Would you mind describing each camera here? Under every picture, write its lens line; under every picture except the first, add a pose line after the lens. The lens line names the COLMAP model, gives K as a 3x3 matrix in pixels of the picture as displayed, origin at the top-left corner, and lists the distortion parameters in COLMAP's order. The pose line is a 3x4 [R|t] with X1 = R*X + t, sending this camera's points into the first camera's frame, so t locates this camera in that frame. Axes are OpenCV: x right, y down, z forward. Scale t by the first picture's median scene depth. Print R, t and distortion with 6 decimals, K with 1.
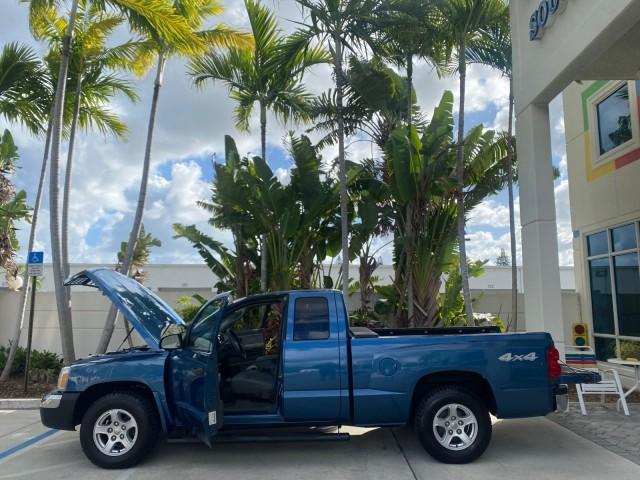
lens RADIAL K [[492.2, 0, 321.1], [0, 492.2, 235.6], [0, 0, 1]] dist [0.021480, -0.012421]
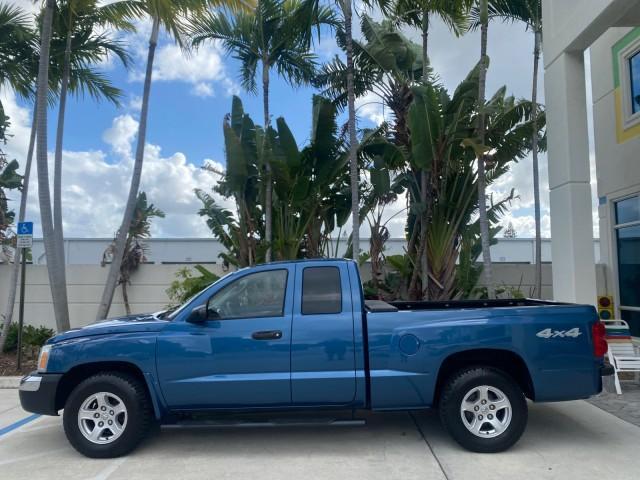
lens RADIAL K [[492.2, 0, 321.1], [0, 492.2, 235.6], [0, 0, 1]] dist [0.021480, -0.012421]
pose [[0.999919, -0.005447, -0.011528, -0.005166], [0.006021, 0.998713, 0.050352, 0.013625], [0.011239, -0.050418, 0.998665, 0.065117]]
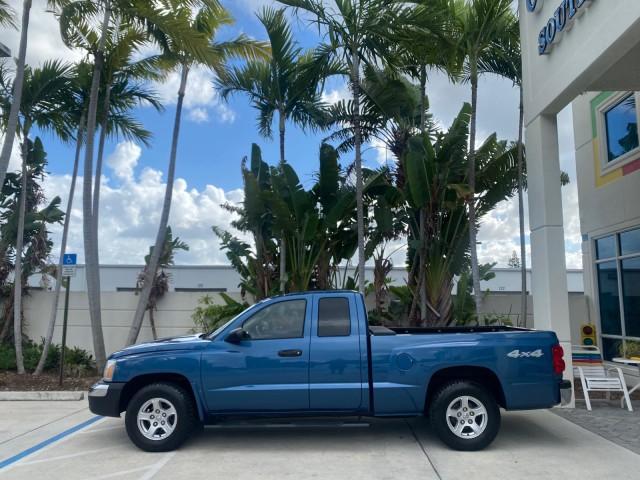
lens RADIAL K [[490.7, 0, 321.5], [0, 490.7, 237.6], [0, 0, 1]] dist [0.016787, -0.011123]
pose [[0.999774, 0.002198, -0.021149, -0.013012], [-0.002174, 0.999997, 0.001182, -0.004517], [0.021152, -0.001135, 0.999776, -0.044514]]
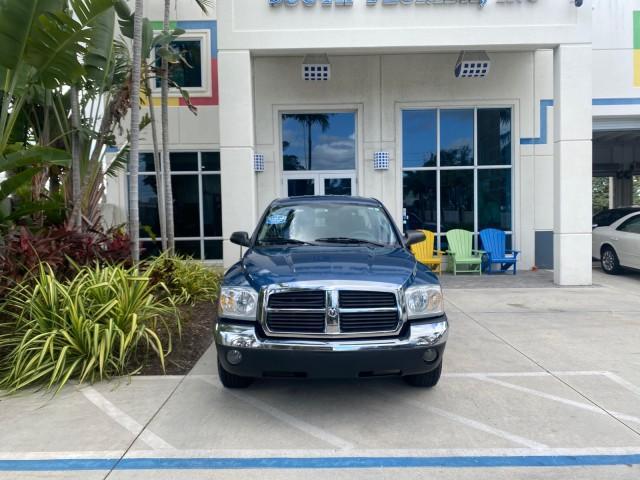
lens RADIAL K [[490.7, 0, 322.3], [0, 490.7, 237.7], [0, 0, 1]] dist [0.058011, -0.094195]
pose [[-0.011613, -0.043874, 0.998970, -0.645723], [-0.126262, 0.991105, 0.042061, 0.094669], [-0.991929, -0.125643, -0.017049, 0.608926]]
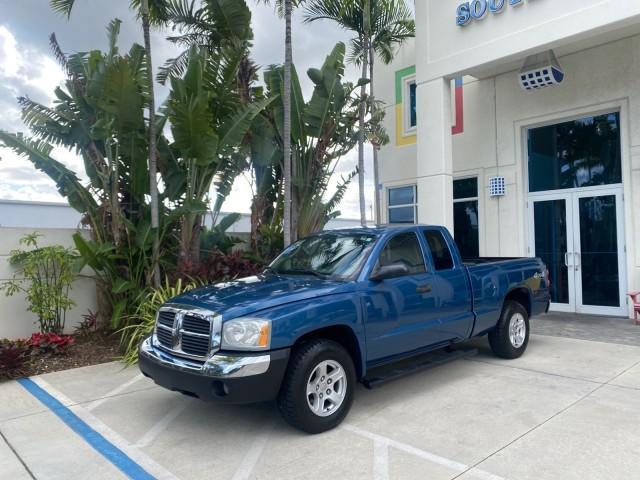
lens RADIAL K [[490.7, 0, 322.3], [0, 490.7, 237.7], [0, 0, 1]] dist [0.058011, -0.094195]
pose [[0.730986, 0.002538, 0.682388, -0.487071], [-0.078232, 0.993712, 0.080107, 0.039828], [-0.677893, -0.111941, 0.726588, 0.212191]]
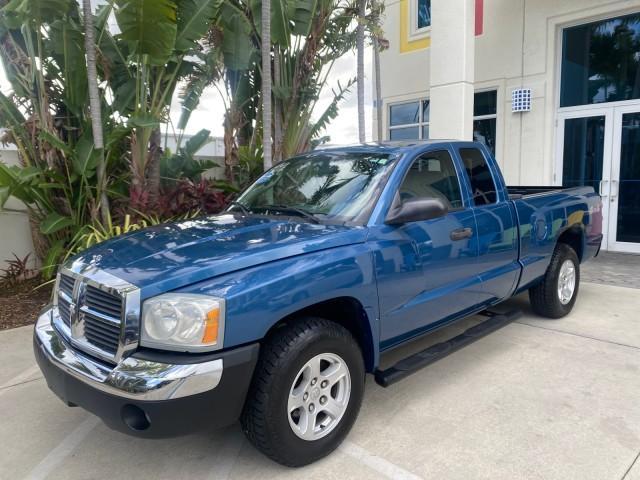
lens RADIAL K [[490.7, 0, 321.5], [0, 490.7, 237.6], [0, 0, 1]] dist [0.016787, -0.011123]
pose [[0.718361, -0.098310, 0.688689, -0.373887], [-0.079720, 0.971810, 0.221879, 0.058156], [-0.691087, -0.214292, 0.690273, 0.332254]]
